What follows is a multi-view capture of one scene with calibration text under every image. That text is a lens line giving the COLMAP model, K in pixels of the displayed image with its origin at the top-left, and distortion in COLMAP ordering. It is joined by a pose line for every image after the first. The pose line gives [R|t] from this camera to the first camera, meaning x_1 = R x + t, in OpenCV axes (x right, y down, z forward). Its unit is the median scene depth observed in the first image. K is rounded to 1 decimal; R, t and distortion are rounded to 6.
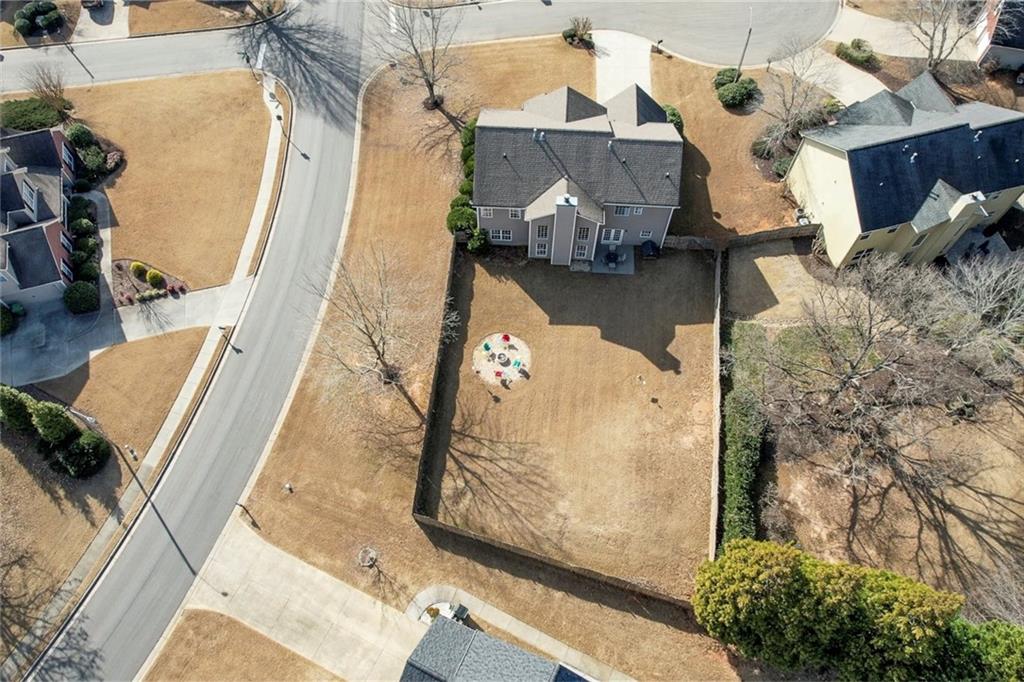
lens RADIAL K [[781.2, 0, 512.0], [0, 781.2, 341.0], [0, 0, 1]] dist [-0.048135, 0.006251]
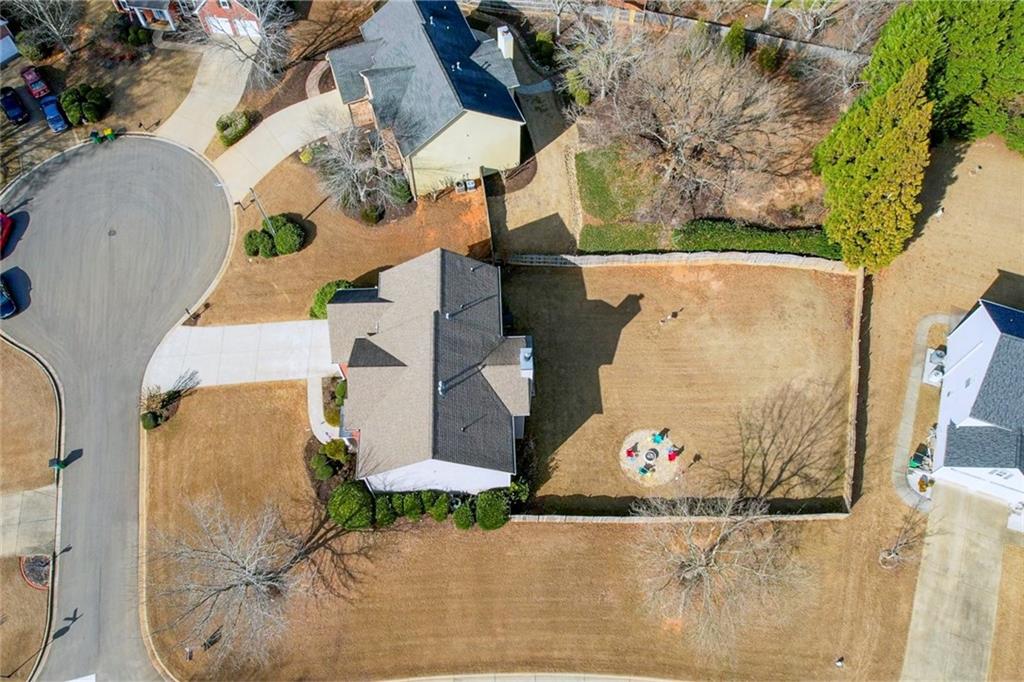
lens RADIAL K [[781.2, 0, 512.0], [0, 781.2, 341.0], [0, 0, 1]] dist [-0.048135, 0.006251]
pose [[-0.087461, -0.880814, 0.465315, -0.320902], [0.877585, 0.152902, 0.454385, -0.588556], [-0.471376, 0.448094, 0.759616, 0.299342]]
